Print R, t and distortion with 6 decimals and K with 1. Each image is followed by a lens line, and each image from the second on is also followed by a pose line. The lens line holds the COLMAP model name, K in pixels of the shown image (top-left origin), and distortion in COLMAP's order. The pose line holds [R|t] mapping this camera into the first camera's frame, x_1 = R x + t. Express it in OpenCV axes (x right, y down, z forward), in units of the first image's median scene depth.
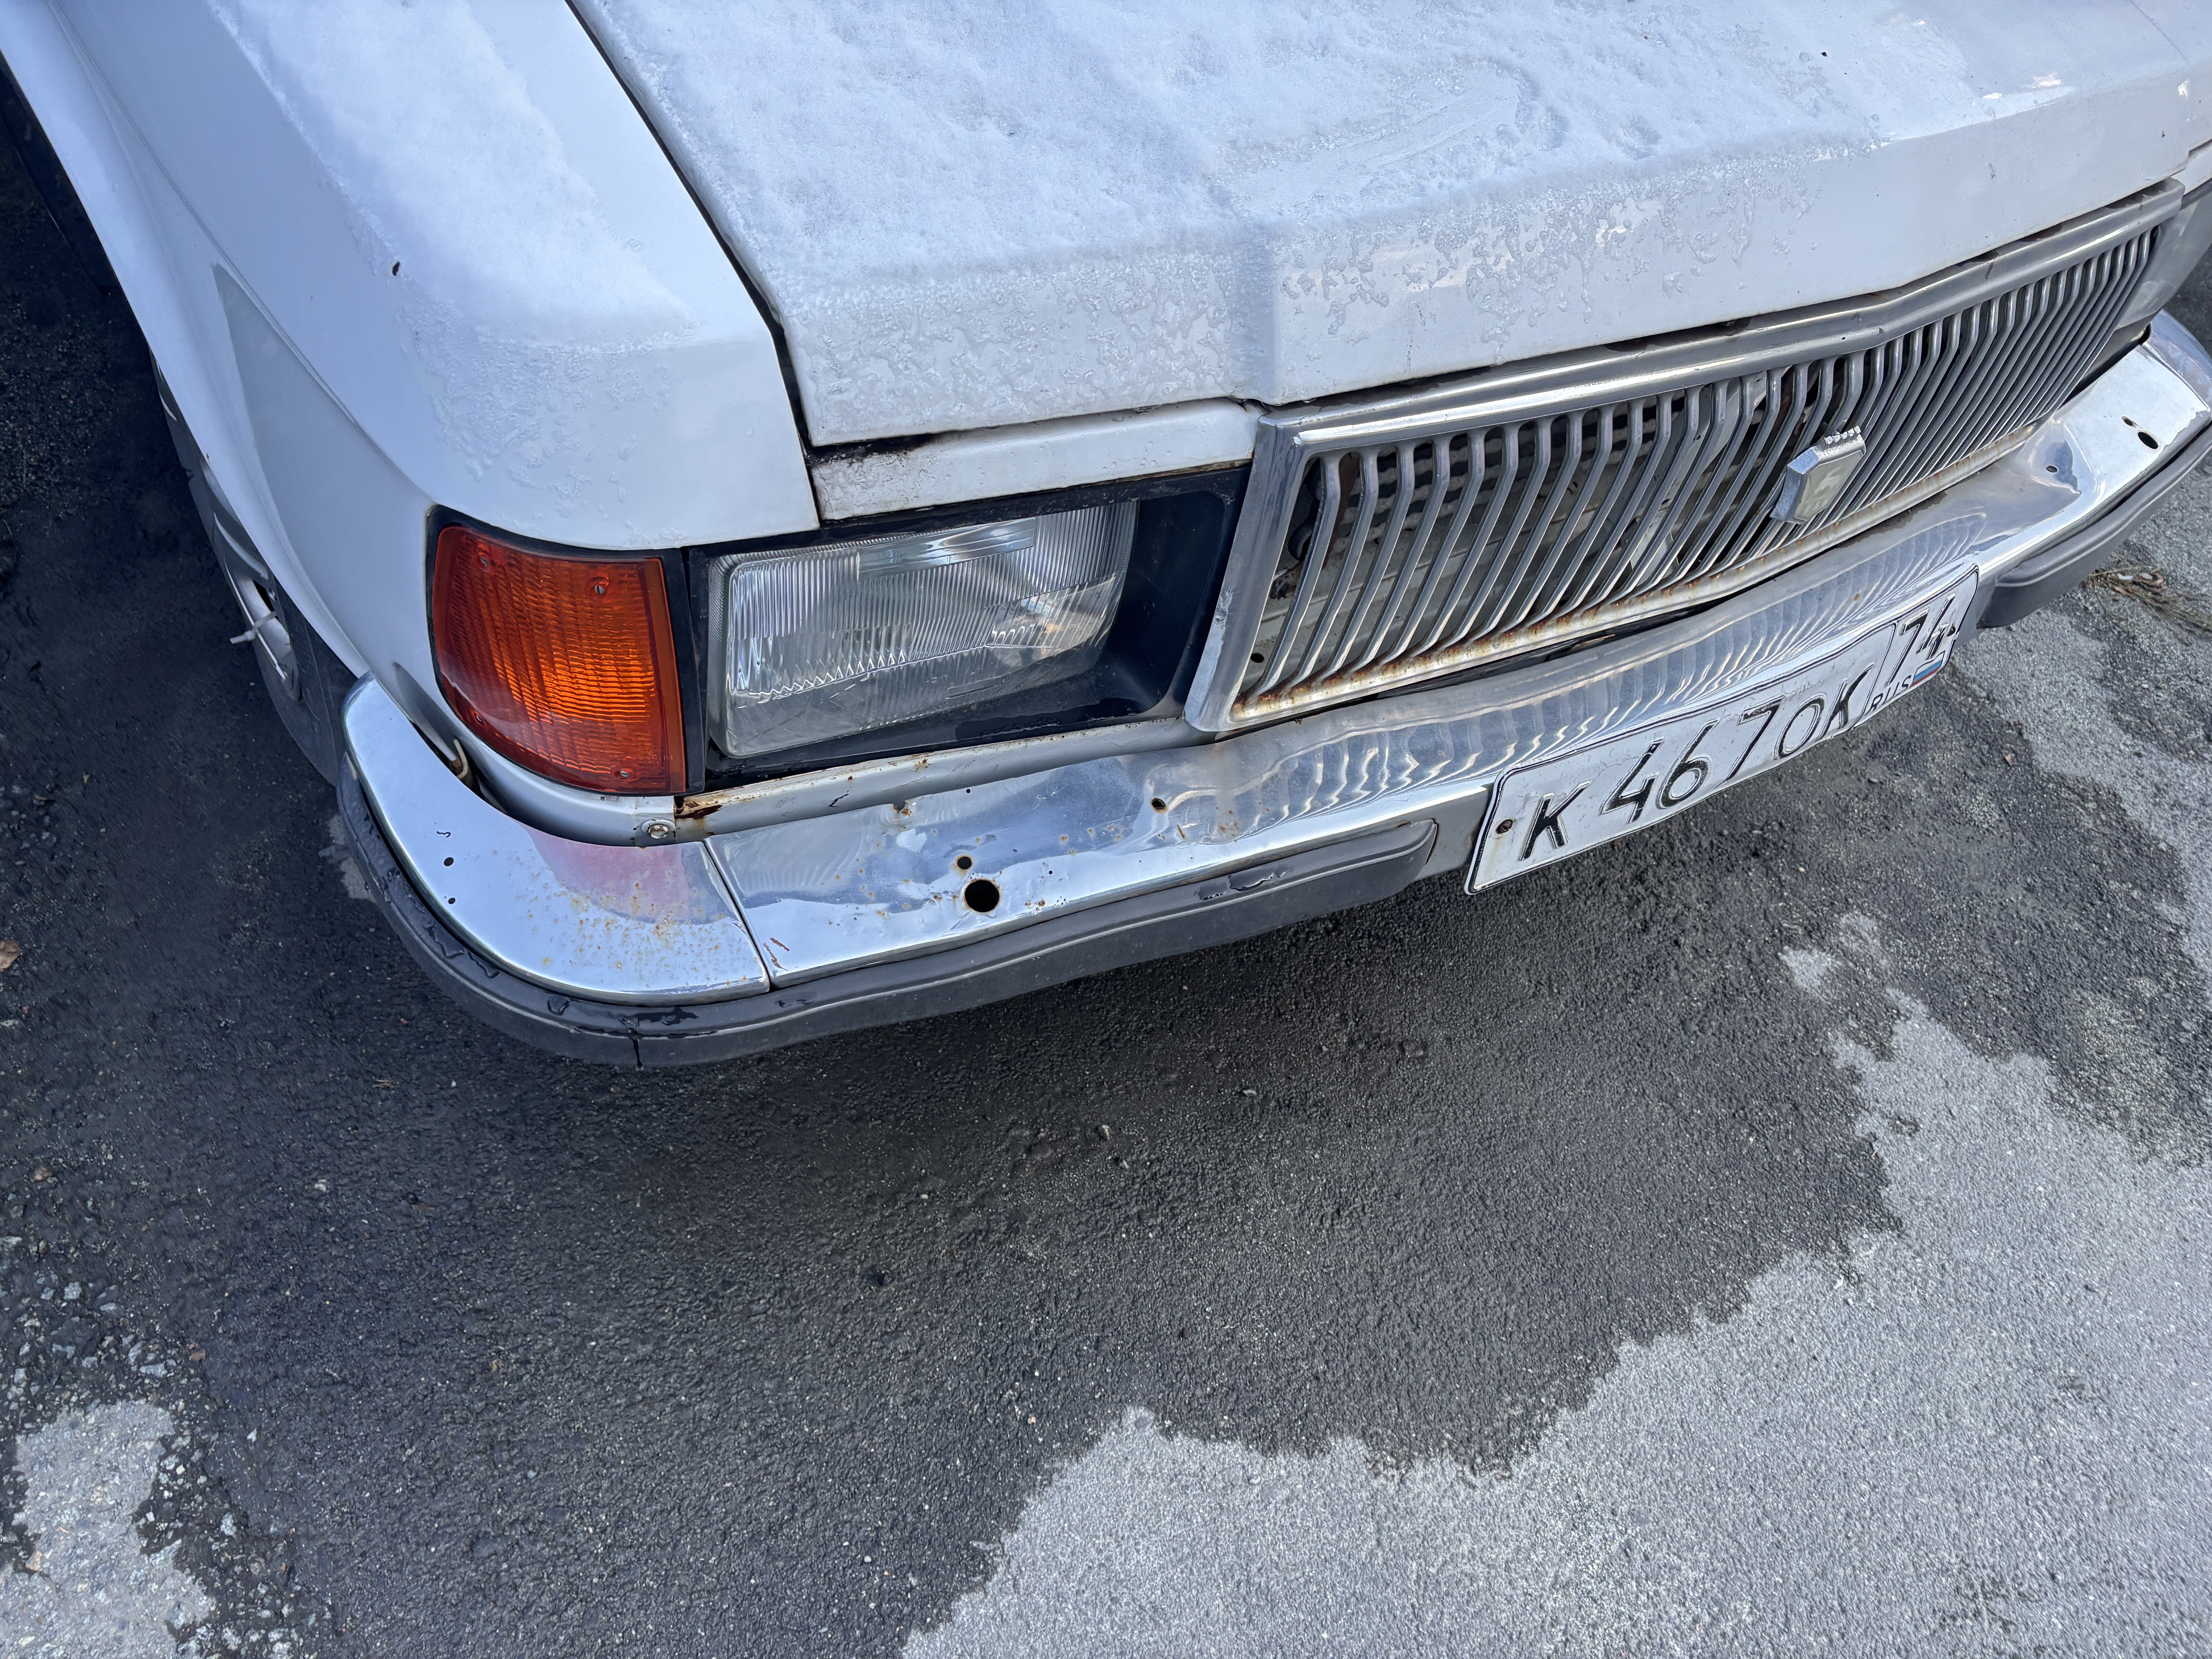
lens RADIAL K [[1639.7, 0, 1106.0], [0, 1639.7, 829.5], [0, 0, 1]] dist [0.041524, -0.052154]
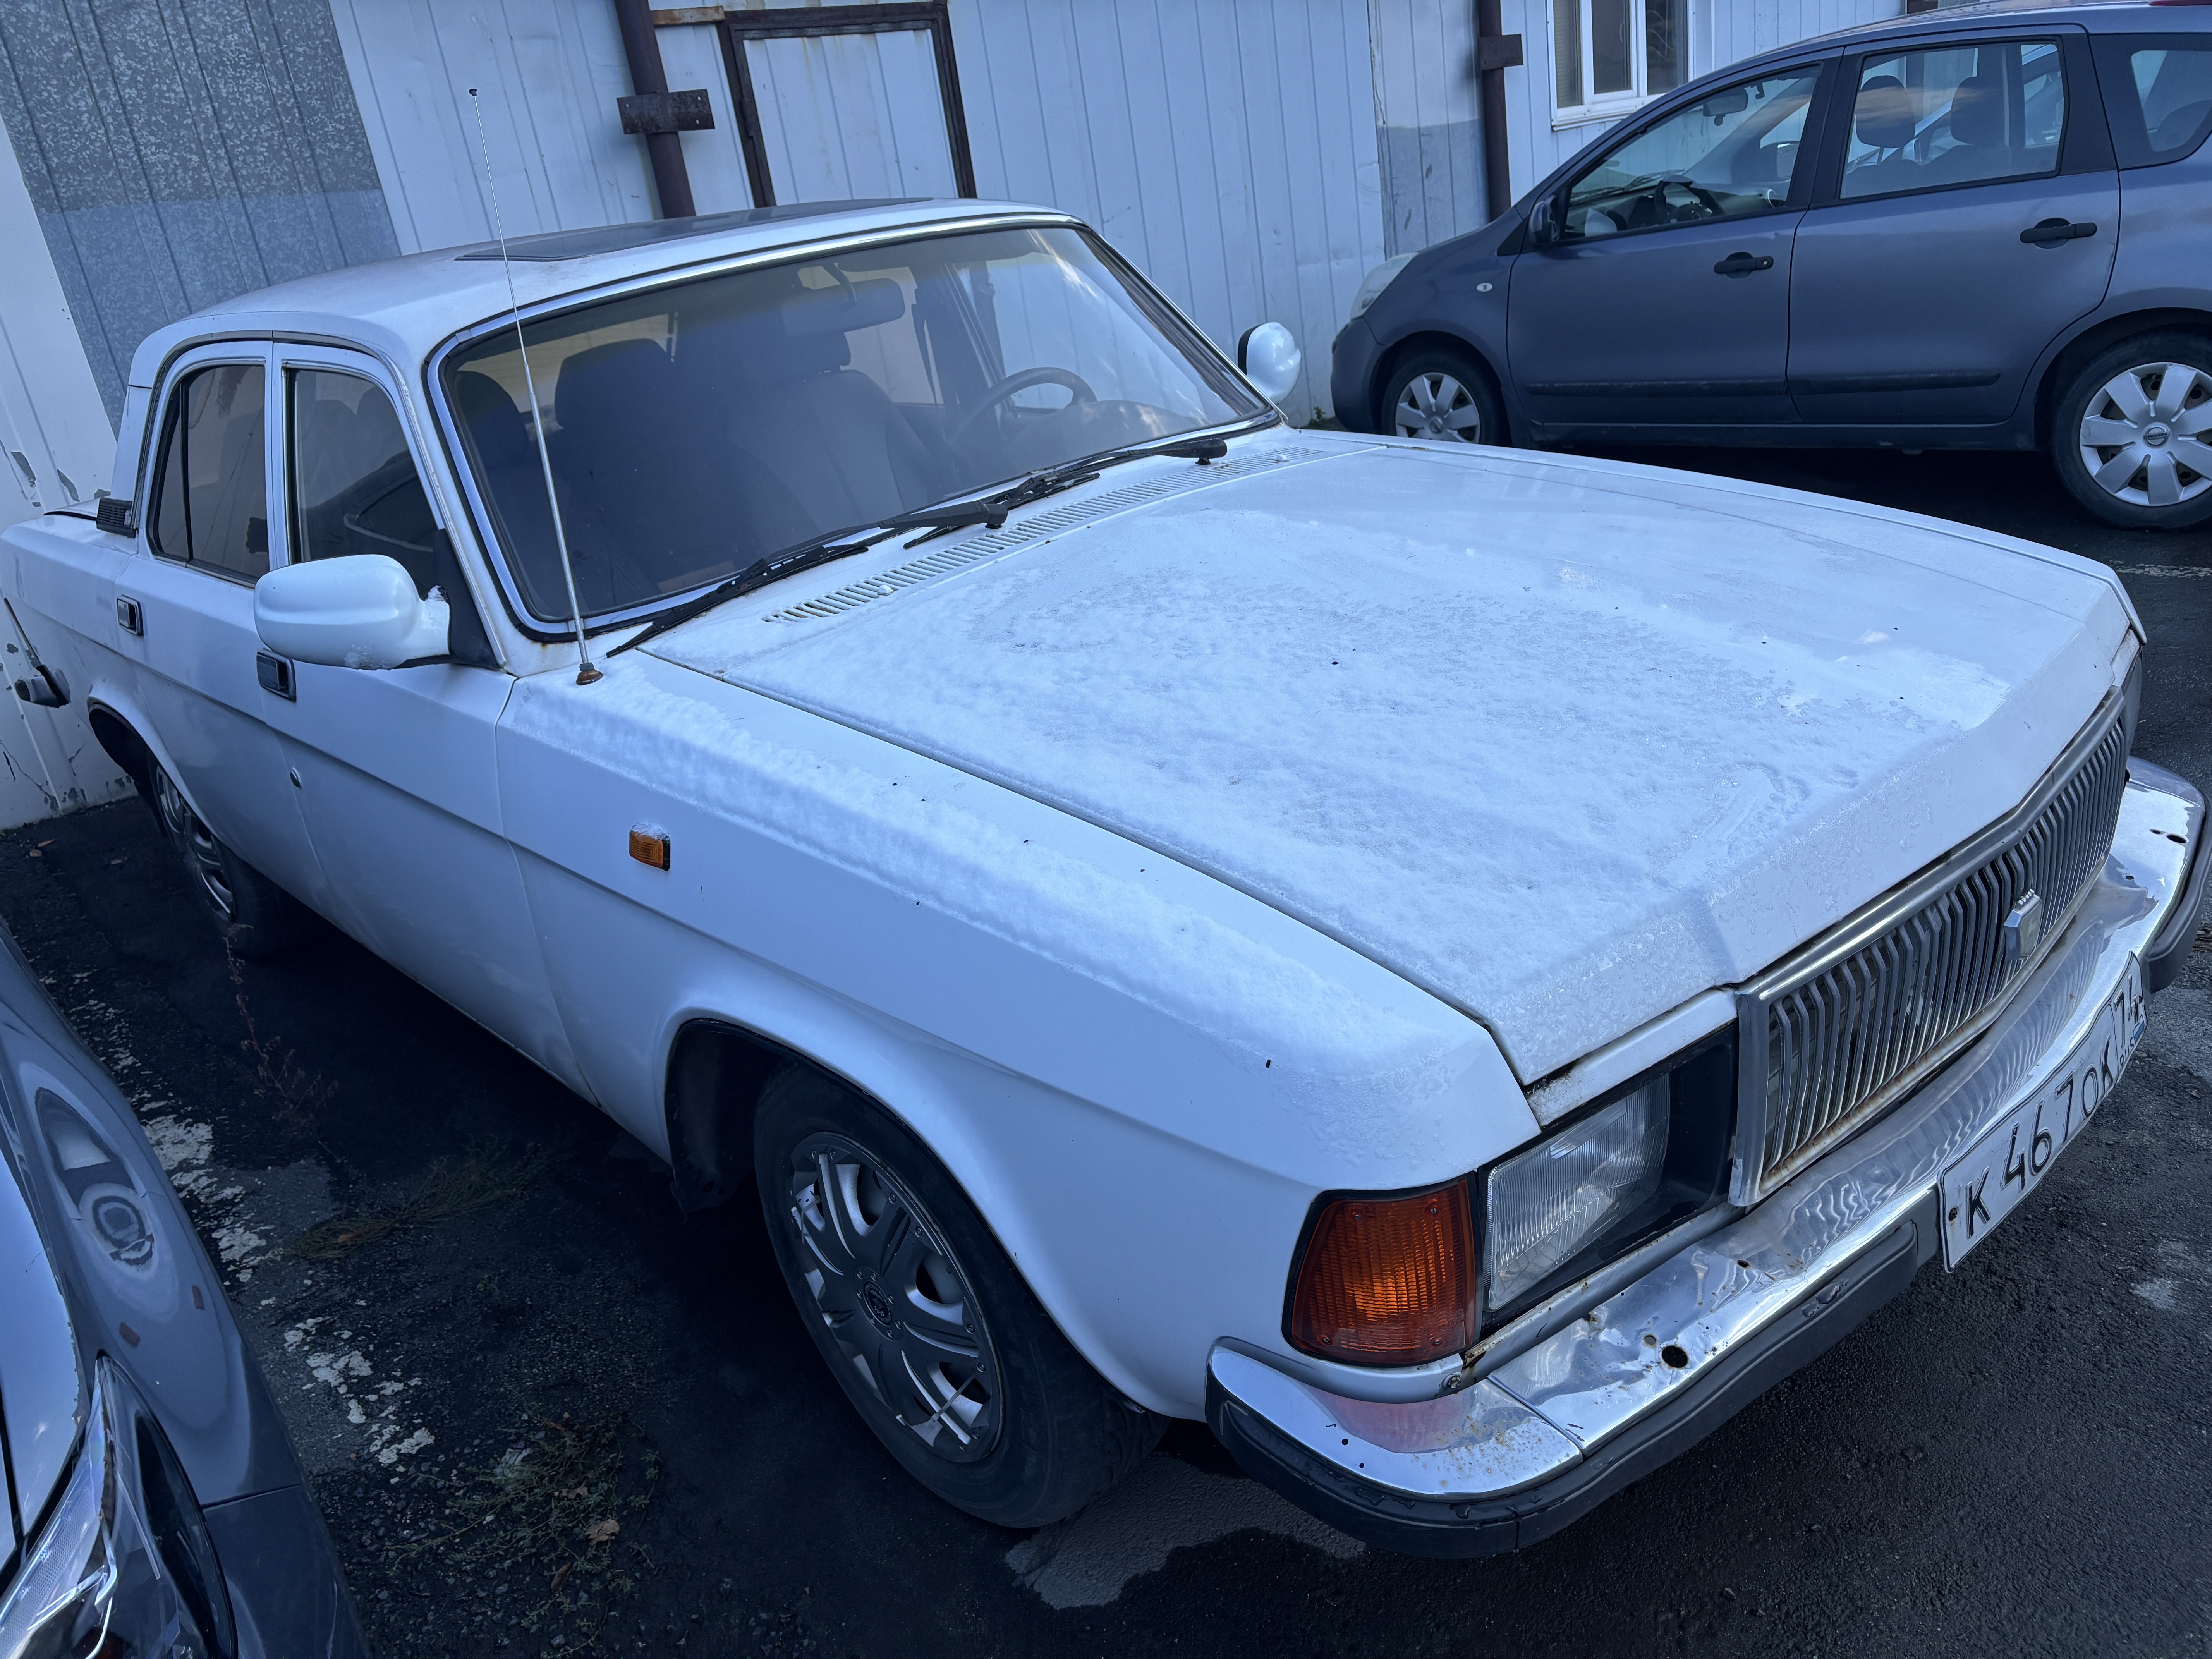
lens RADIAL K [[1639.7, 0, 1106.0], [0, 1639.7, 829.5], [0, 0, 1]] dist [0.041524, -0.052154]
pose [[0.949930, -0.306215, 0.062165, -0.471410], [0.304657, 0.863496, -0.401944, 0.067042], [0.069402, 0.400758, 0.913552, -0.518274]]
